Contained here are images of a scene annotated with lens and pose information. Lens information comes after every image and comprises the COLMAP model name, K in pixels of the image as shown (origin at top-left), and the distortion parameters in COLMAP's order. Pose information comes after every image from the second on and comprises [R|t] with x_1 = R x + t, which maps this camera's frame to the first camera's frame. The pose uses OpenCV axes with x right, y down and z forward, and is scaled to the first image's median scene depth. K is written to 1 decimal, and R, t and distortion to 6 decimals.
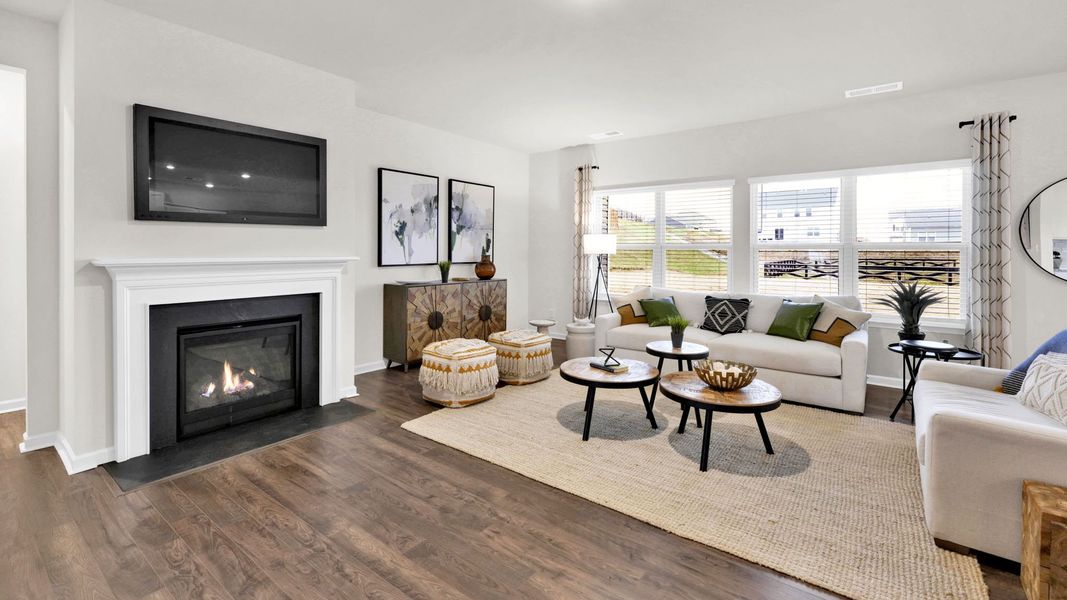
lens RADIAL K [[457.3, 0, 534.7], [0, 457.3, 251.8], [0, 0, 1]] dist [0.000198, -0.000035]
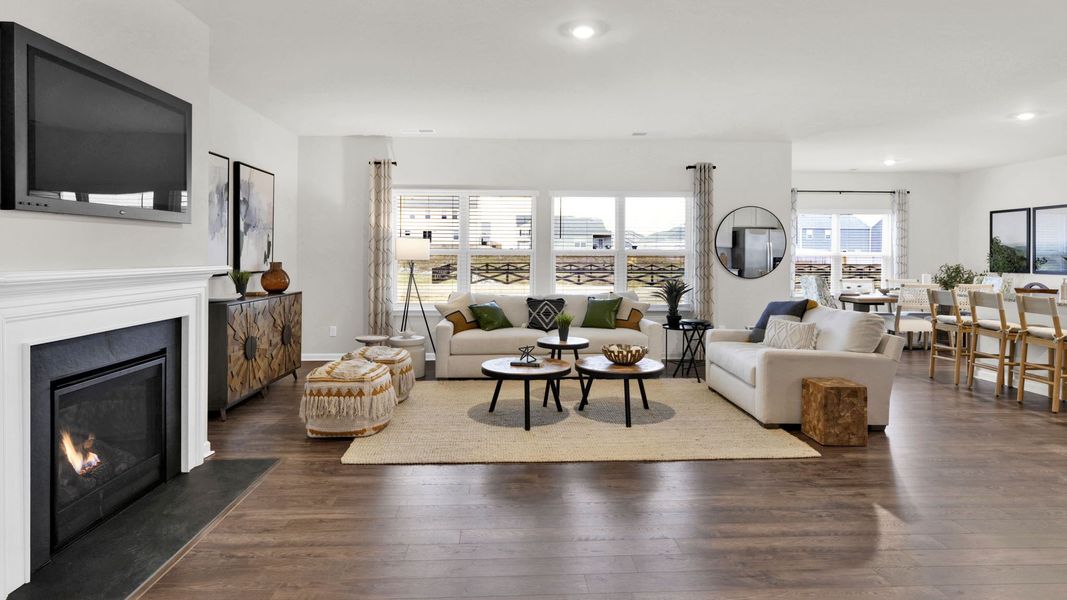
lens RADIAL K [[562.1, 0, 528.0], [0, 562.1, 259.0], [0, 0, 1]] dist [0.003852, 0.001126]
pose [[0.769001, -0.005239, 0.639226, -0.502218], [0.002185, 0.999982, 0.005567, -0.003498], [-0.639244, -0.002884, 0.768998, -0.022675]]
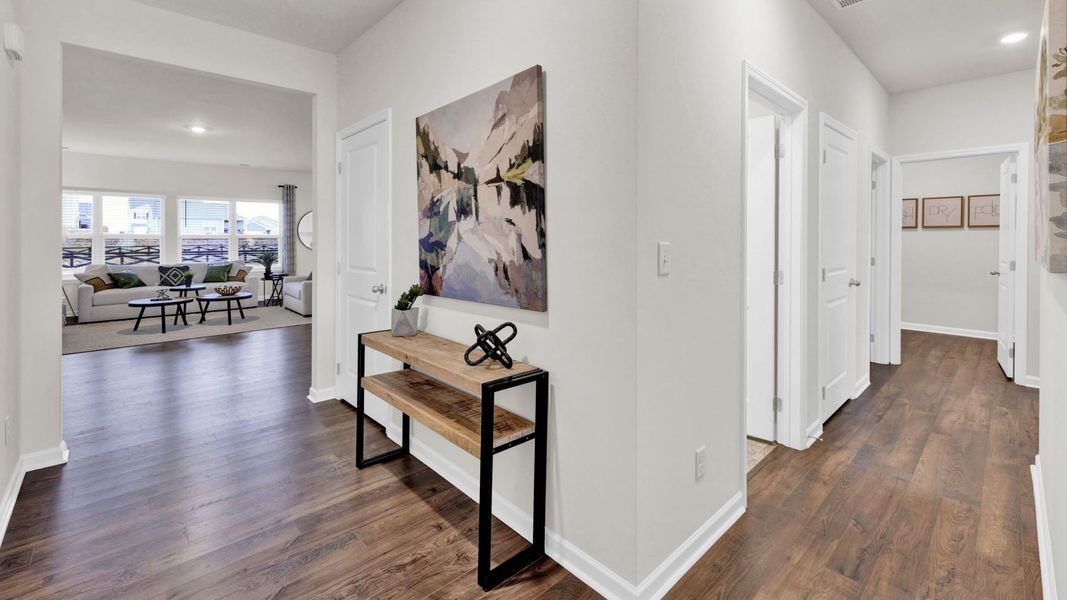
lens RADIAL K [[445.2, 0, 527.6], [0, 445.2, 242.2], [0, 0, 1]] dist [-0.000080, -0.000101]
pose [[0.166346, -0.012882, 0.985983, -1.040715], [0.006065, 0.999909, 0.012040, -0.002170], [-0.986049, 0.003977, 0.166409, -0.607116]]
